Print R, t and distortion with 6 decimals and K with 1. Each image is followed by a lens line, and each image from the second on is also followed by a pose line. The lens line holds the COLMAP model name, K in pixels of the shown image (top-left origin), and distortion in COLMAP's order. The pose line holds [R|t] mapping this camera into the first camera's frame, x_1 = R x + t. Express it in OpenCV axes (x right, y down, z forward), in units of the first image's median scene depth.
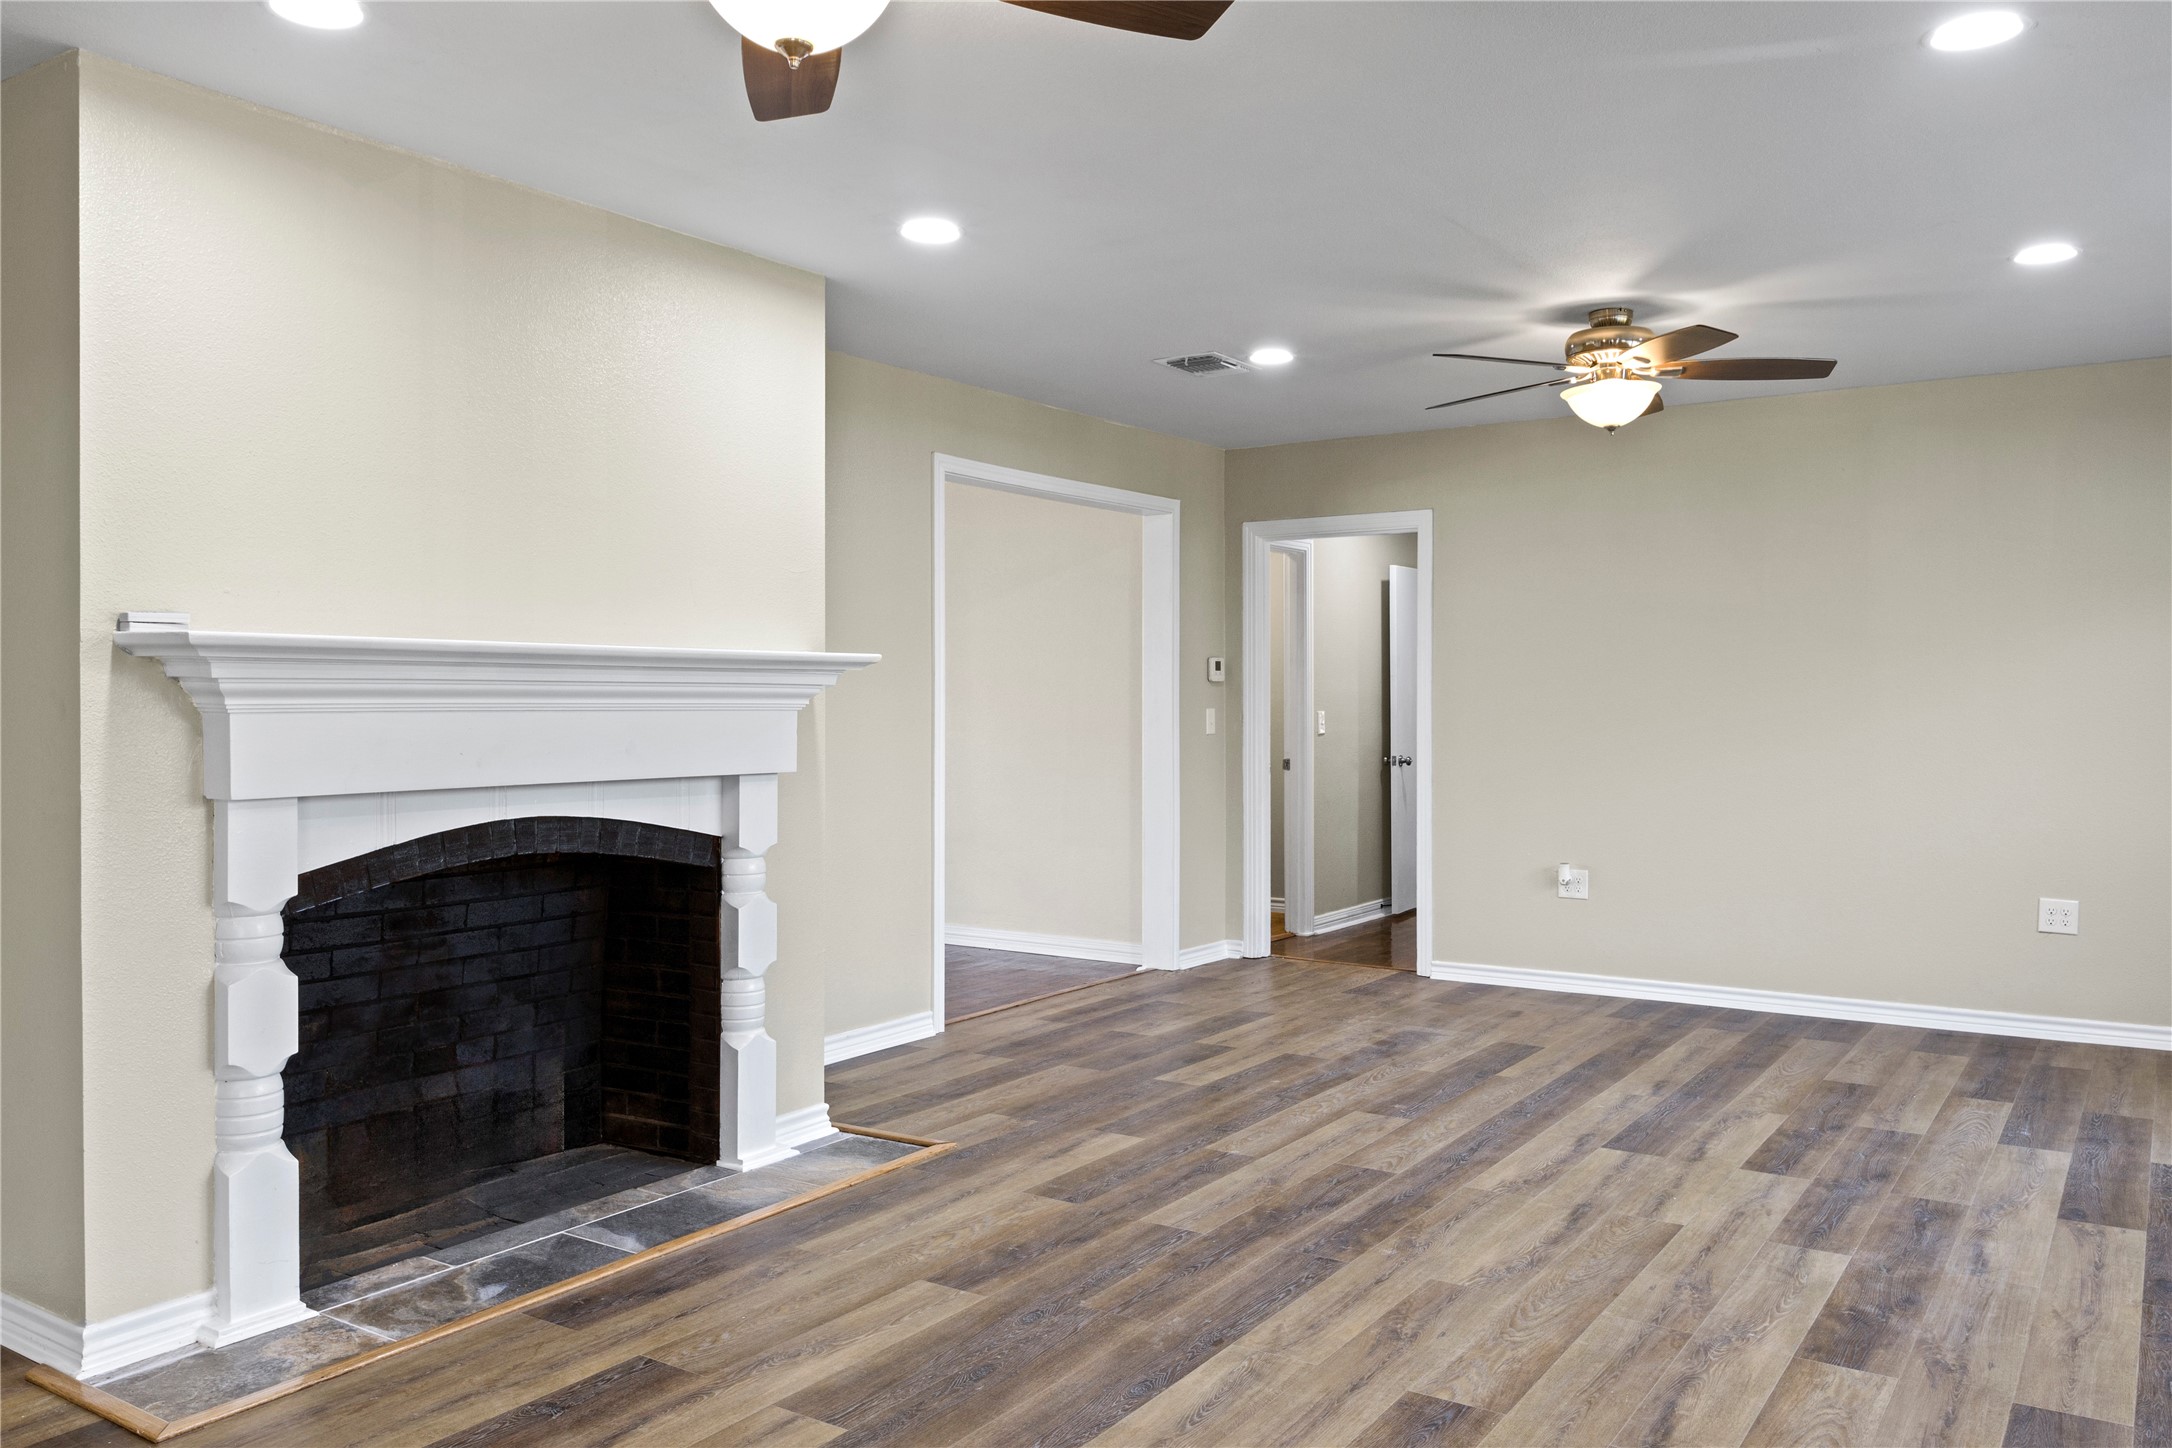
lens RADIAL K [[1620.1, 0, 1094.5], [0, 1620.1, 722.3], [0, 0, 1]] dist [-0.001573, -0.026550]
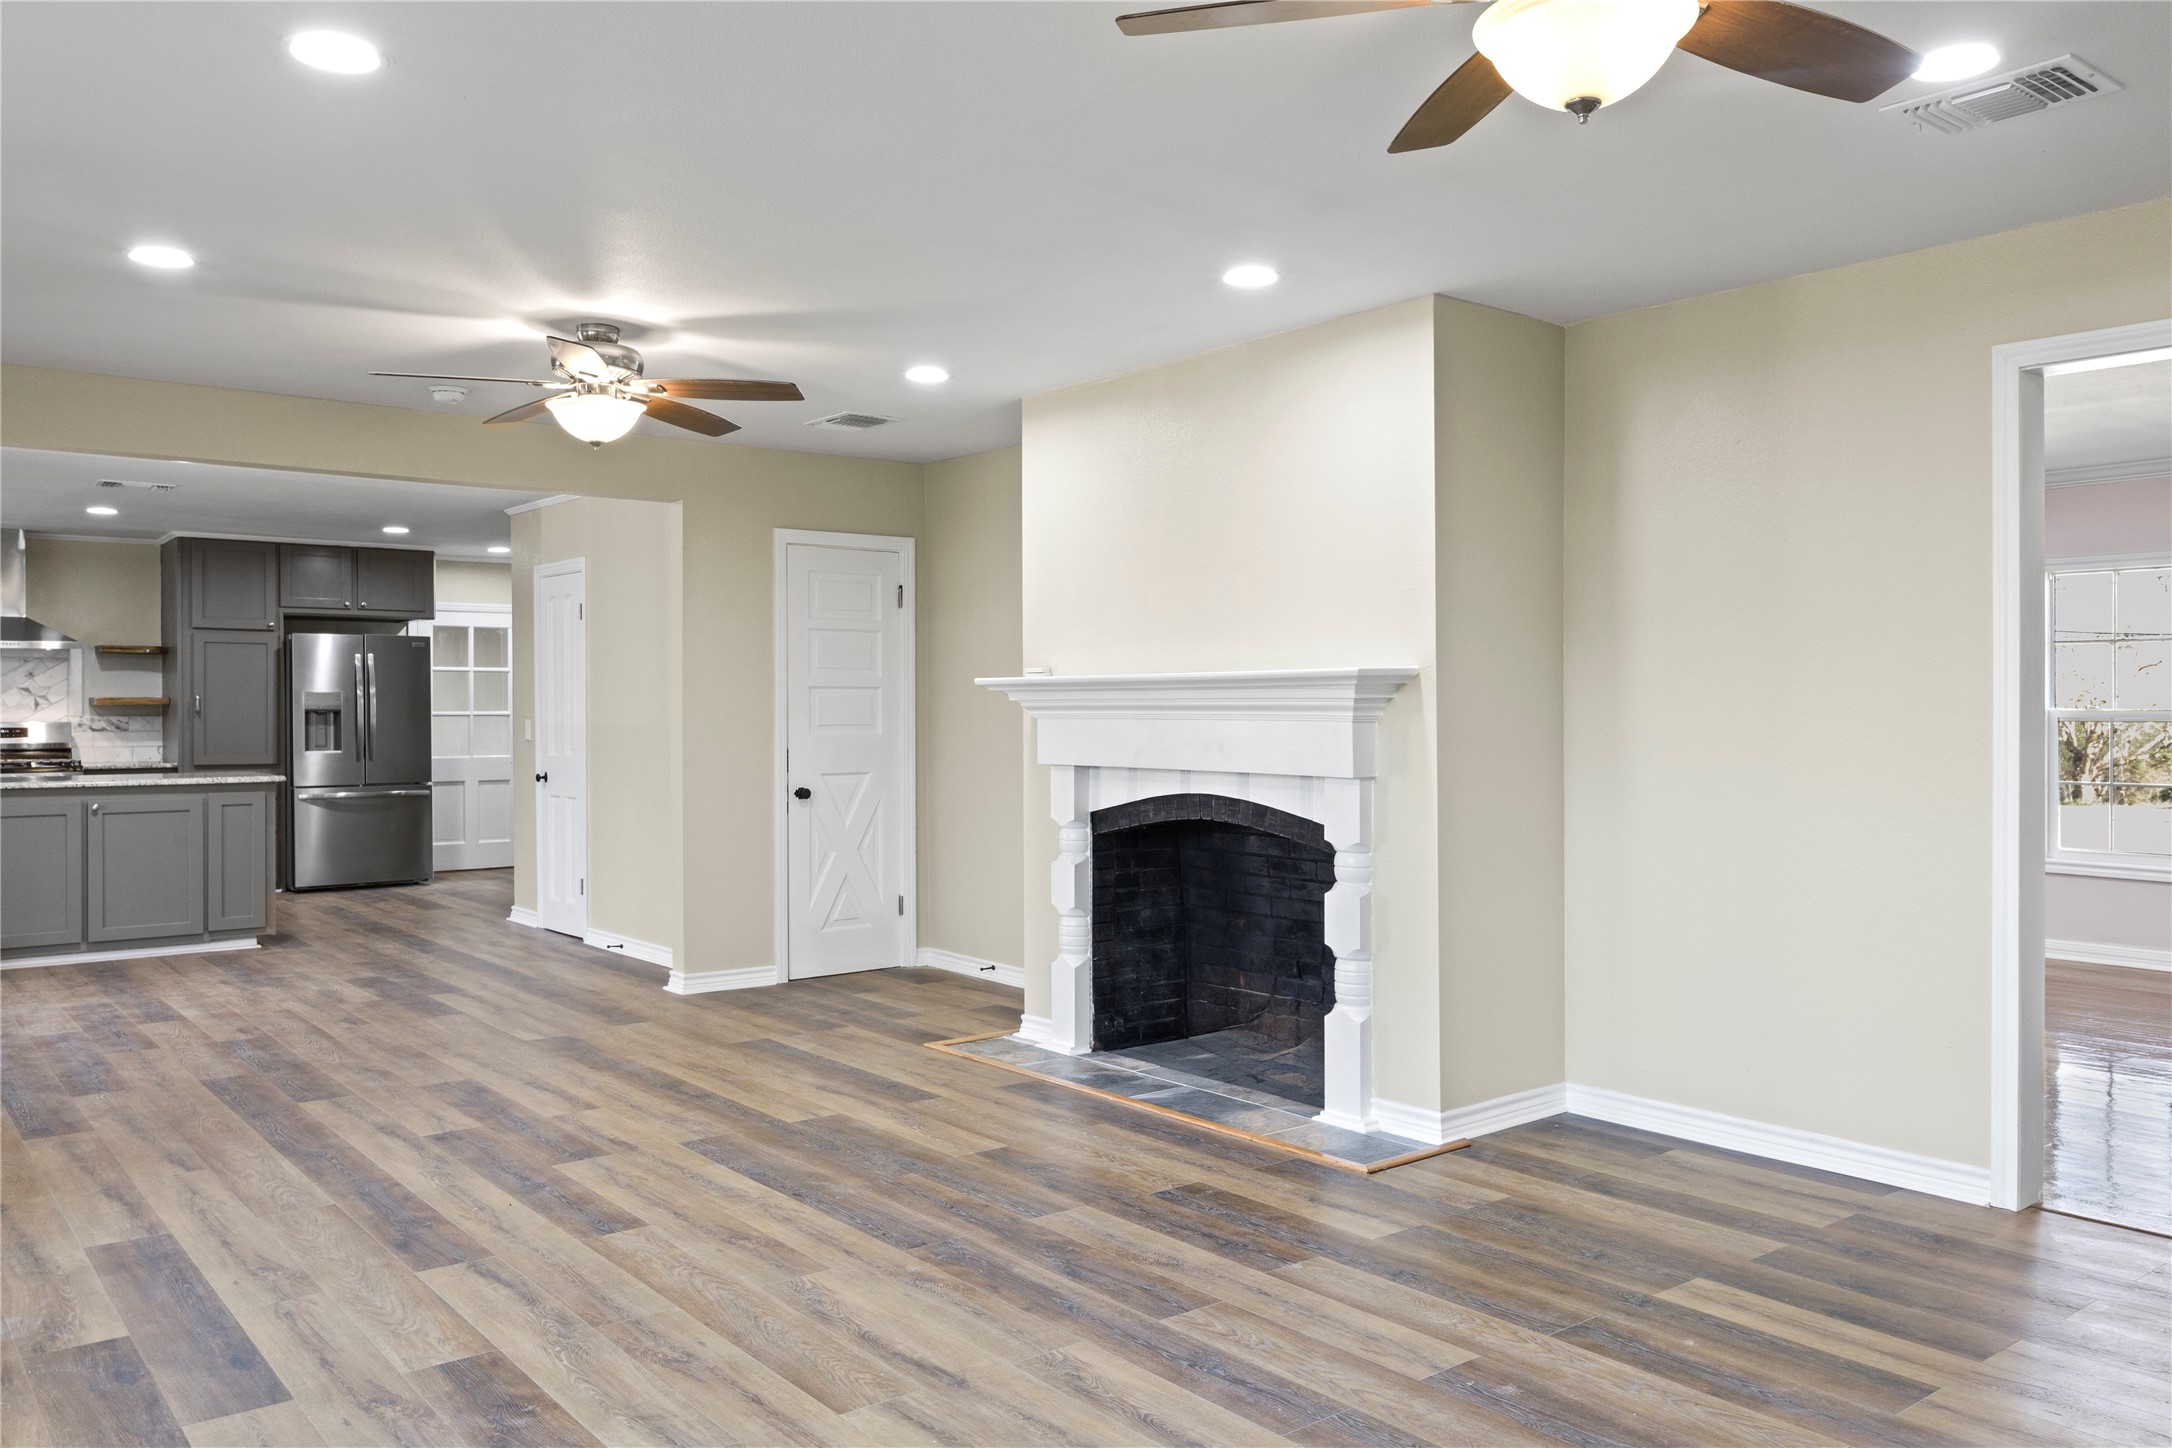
lens RADIAL K [[1620.1, 0, 1100.3], [0, 1620.1, 718.2], [0, 0, 1]] dist [-0.001573, -0.026550]
pose [[-0.291978, 0.004728, -0.956413, 1.032657], [-0.015958, 0.999824, 0.009815, -0.019695], [0.956292, 0.018128, -0.291851, 1.314982]]
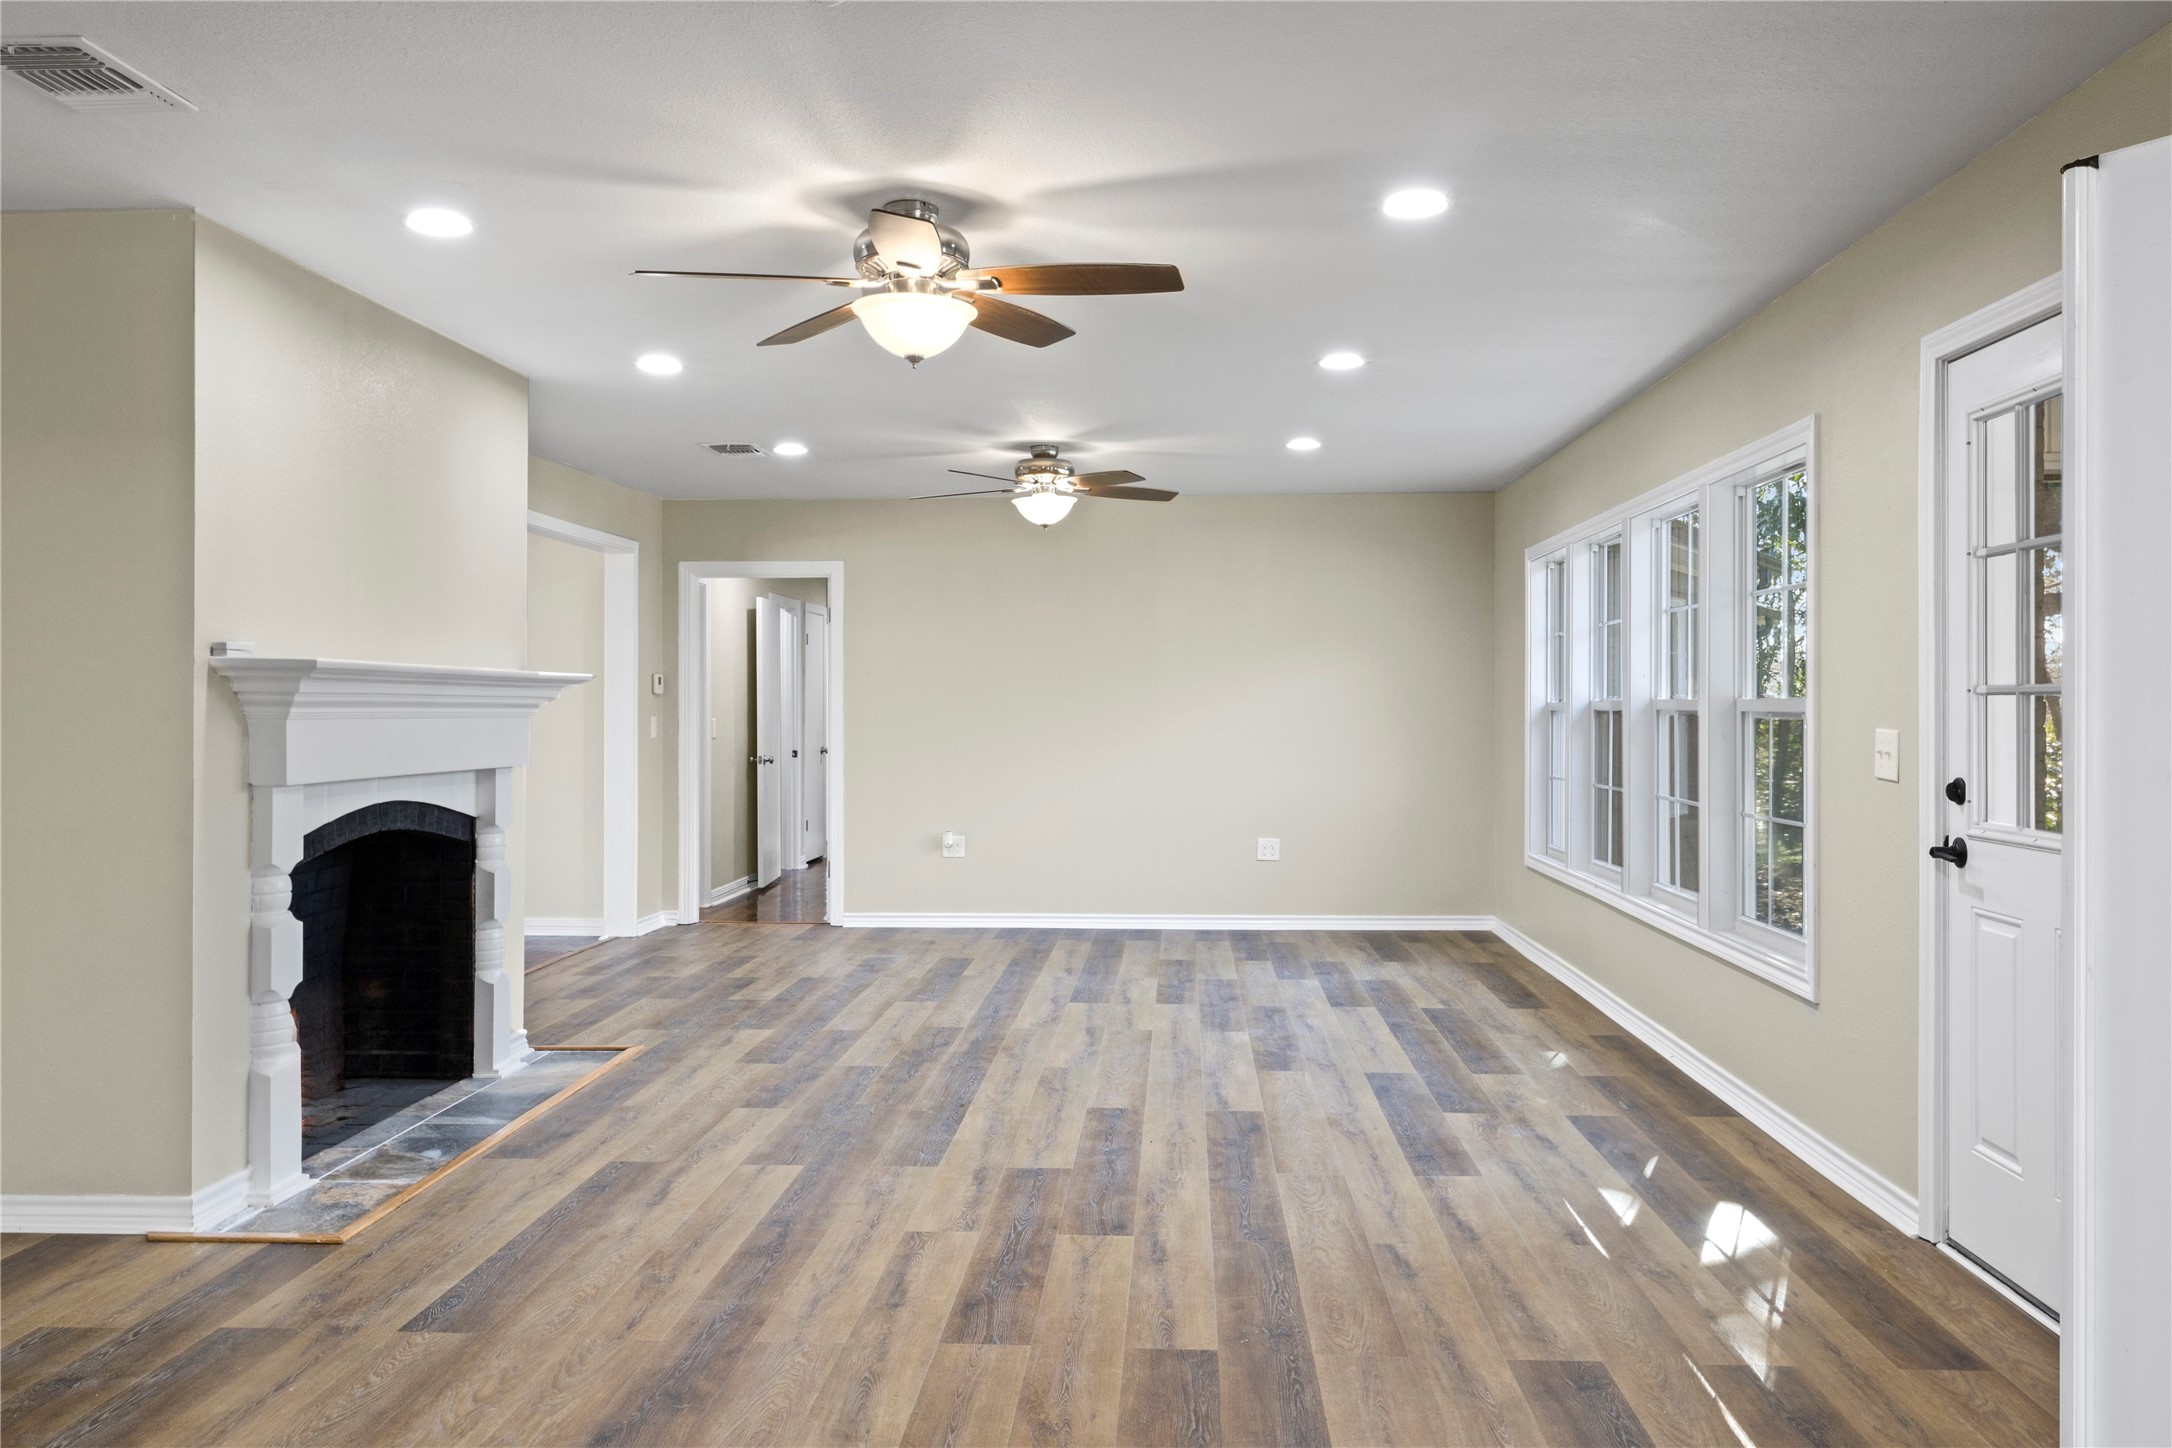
lens RADIAL K [[1620.1, 0, 1097.9], [0, 1620.1, 715.4], [0, 0, 1]] dist [-0.001573, -0.026550]
pose [[0.857293, -0.001352, 0.514827, -0.522700], [0.006354, 0.999948, -0.007955, 0.004752], [-0.514790, 0.010091, 0.857257, -0.378994]]
